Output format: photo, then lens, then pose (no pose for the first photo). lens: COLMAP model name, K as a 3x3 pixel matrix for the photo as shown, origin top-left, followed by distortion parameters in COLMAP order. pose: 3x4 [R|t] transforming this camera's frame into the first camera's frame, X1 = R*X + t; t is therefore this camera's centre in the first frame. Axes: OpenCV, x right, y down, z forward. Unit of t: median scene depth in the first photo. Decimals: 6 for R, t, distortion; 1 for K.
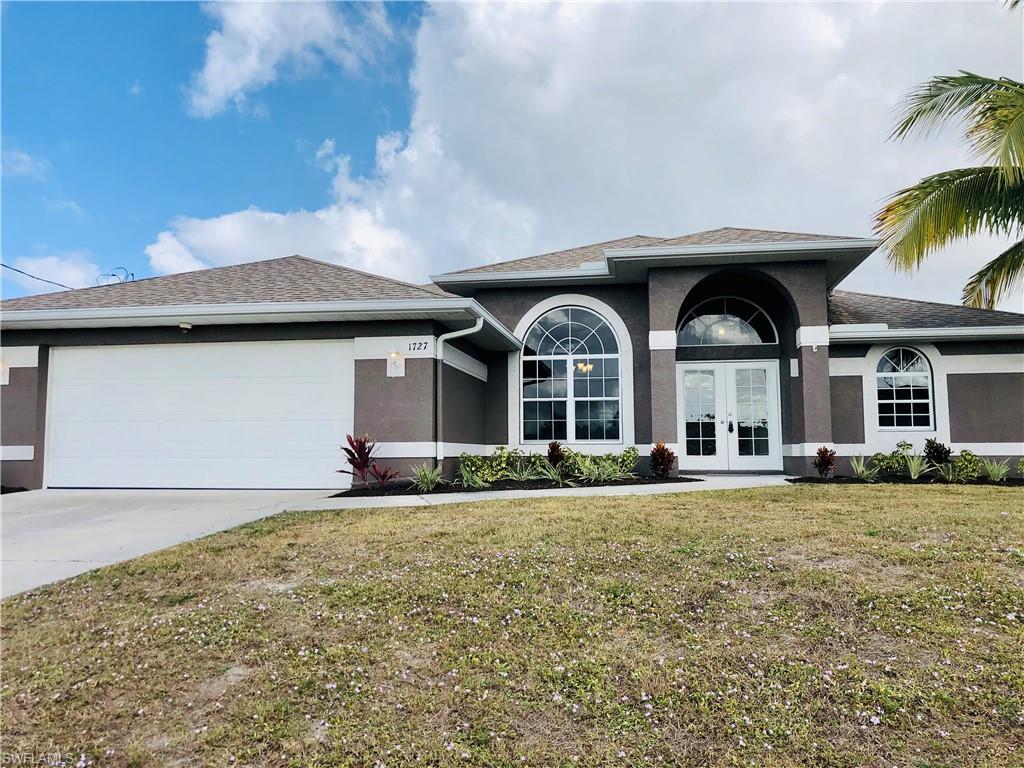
lens RADIAL K [[841.4, 0, 513.7], [0, 841.4, 383.5], [0, 0, 1]] dist [0.044875, -0.034324]
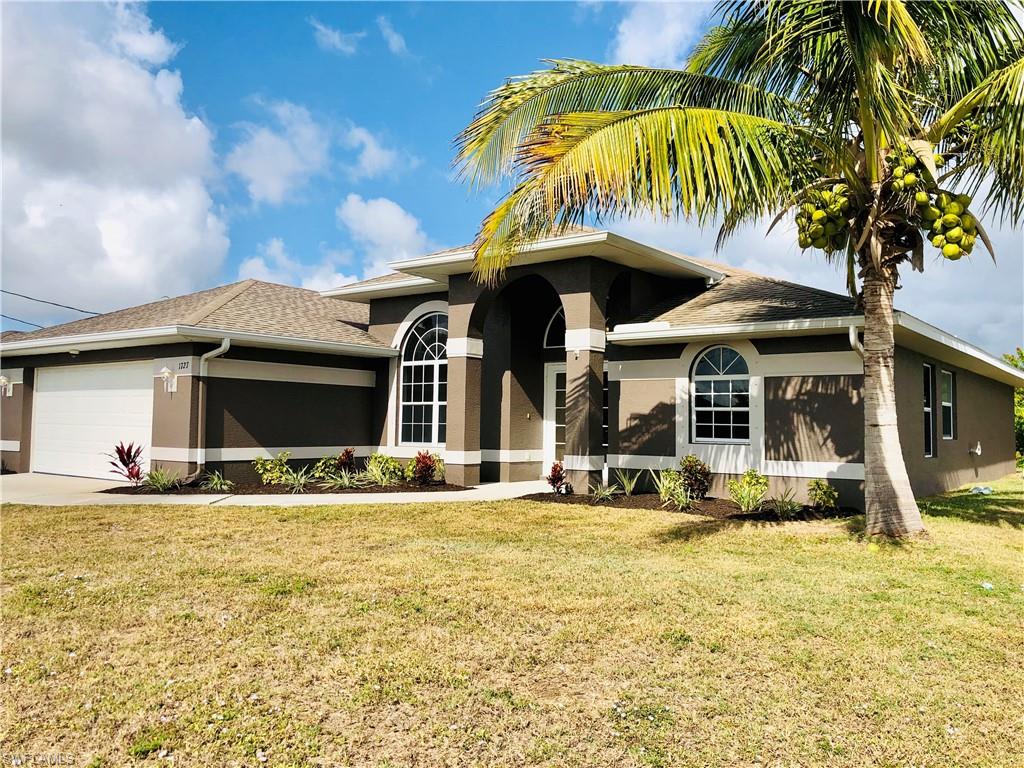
lens RADIAL K [[841.4, 0, 512.3], [0, 841.4, 379.0], [0, 0, 1]] dist [0.044875, -0.034324]
pose [[0.876849, -0.010576, -0.480649, 0.687741], [0.023133, 0.999528, 0.020207, -0.031512], [0.480208, -0.028837, 0.876680, 0.153424]]
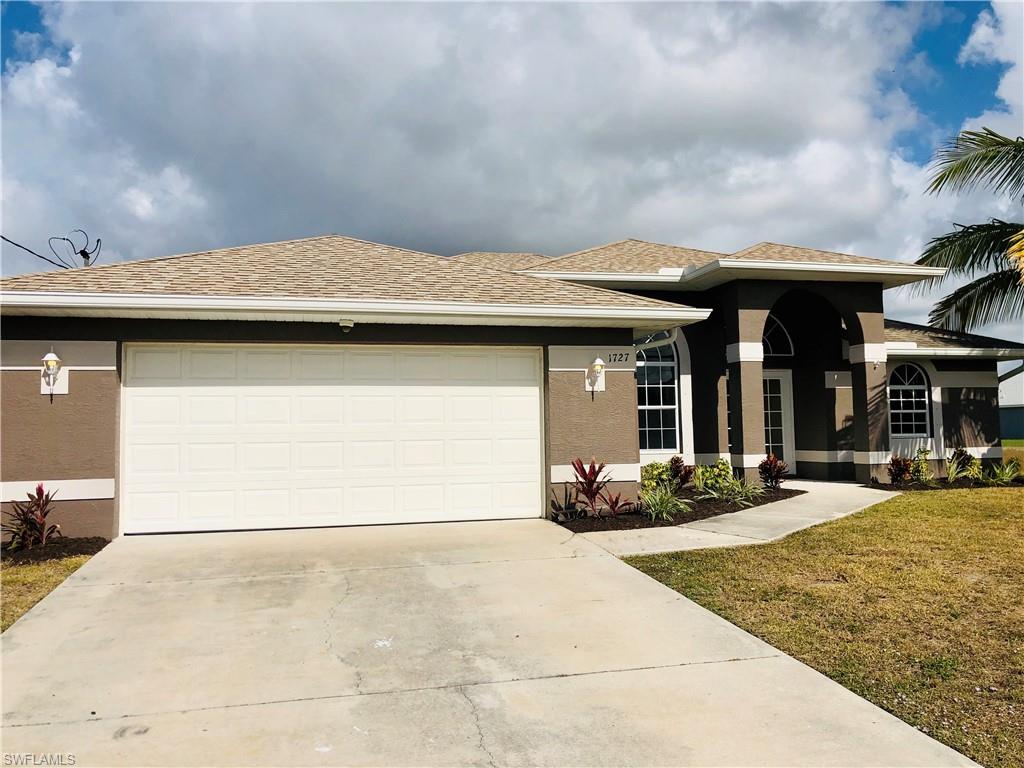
lens RADIAL K [[841.4, 0, 509.9], [0, 841.4, 384.9], [0, 0, 1]] dist [0.044875, -0.034324]
pose [[0.921690, 0.012675, 0.387721, -0.463383], [-0.022174, 0.999553, 0.020034, -0.024785], [-0.387294, -0.027063, 0.921559, 0.172856]]
